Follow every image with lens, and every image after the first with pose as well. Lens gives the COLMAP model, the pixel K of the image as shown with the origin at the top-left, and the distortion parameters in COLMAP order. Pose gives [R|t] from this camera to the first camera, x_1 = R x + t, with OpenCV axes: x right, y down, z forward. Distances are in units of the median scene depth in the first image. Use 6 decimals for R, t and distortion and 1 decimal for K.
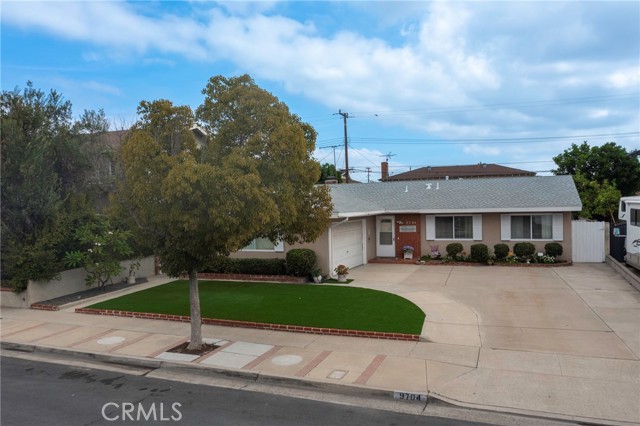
lens RADIAL K [[506.0, 0, 317.8], [0, 506.0, 210.6], [0, 0, 1]] dist [-0.012779, 0.002492]
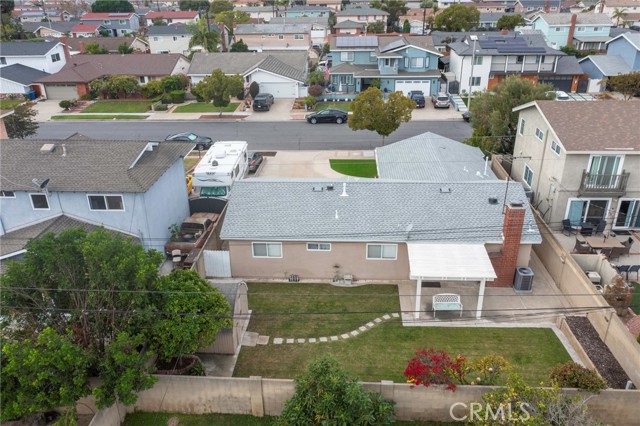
lens RADIAL K [[506.8, 0, 318.3], [0, 506.8, 209.8], [0, 0, 1]] dist [-0.010113, -0.007171]
pose [[-0.948009, 0.164067, -0.272691, 0.824028], [0.032673, 0.902514, 0.429419, -0.627425], [0.316561, 0.398183, -0.860952, 2.629138]]
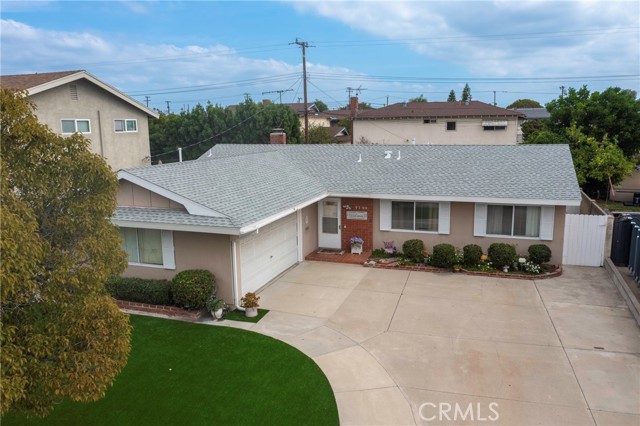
lens RADIAL K [[506.0, 0, 317.8], [0, 506.0, 210.6], [0, 0, 1]] dist [-0.012779, 0.002492]
pose [[0.999560, -0.001250, 0.029633, 0.116603], [-0.003643, 0.986372, 0.164493, -0.123464], [-0.029435, -0.164528, 0.985933, 0.286217]]
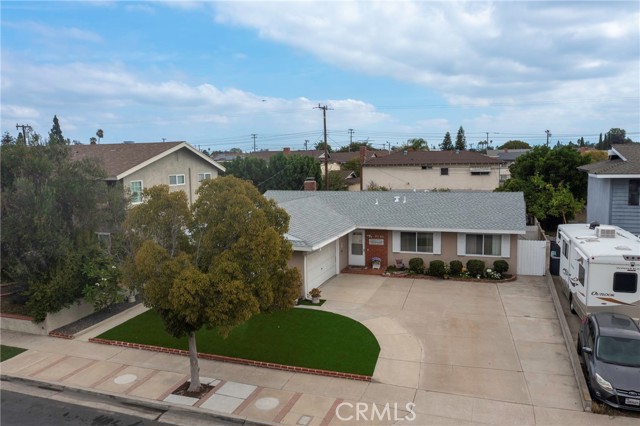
lens RADIAL K [[506.0, 0, 317.8], [0, 506.0, 210.6], [0, 0, 1]] dist [-0.012779, 0.002492]
pose [[0.999497, -0.001006, 0.031682, 0.015437], [-0.002002, 0.995498, 0.094757, -0.172253], [-0.031635, -0.094773, 0.994996, -0.131920]]
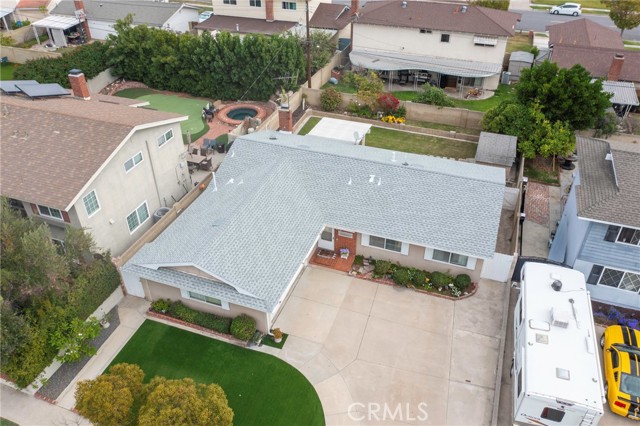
lens RADIAL K [[506.0, 0, 317.8], [0, 506.0, 210.6], [0, 0, 1]] dist [-0.012779, 0.002492]
pose [[0.999614, -0.005137, 0.027301, 0.108087], [-0.011375, 0.820898, 0.570962, -0.789939], [-0.025345, -0.571052, 0.820522, 0.151942]]
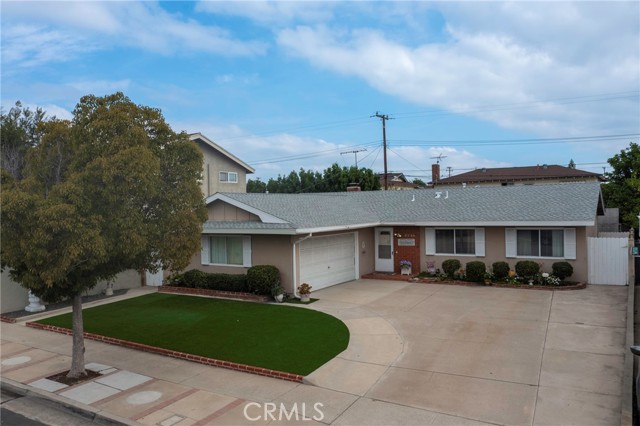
lens RADIAL K [[506.0, 0, 317.8], [0, 506.0, 210.6], [0, 0, 1]] dist [-0.012779, 0.002492]
pose [[0.984001, 0.000963, -0.178159, 0.227033], [-0.000823, 0.999999, 0.000861, -0.027623], [0.178159, -0.000700, 0.984001, 0.075304]]
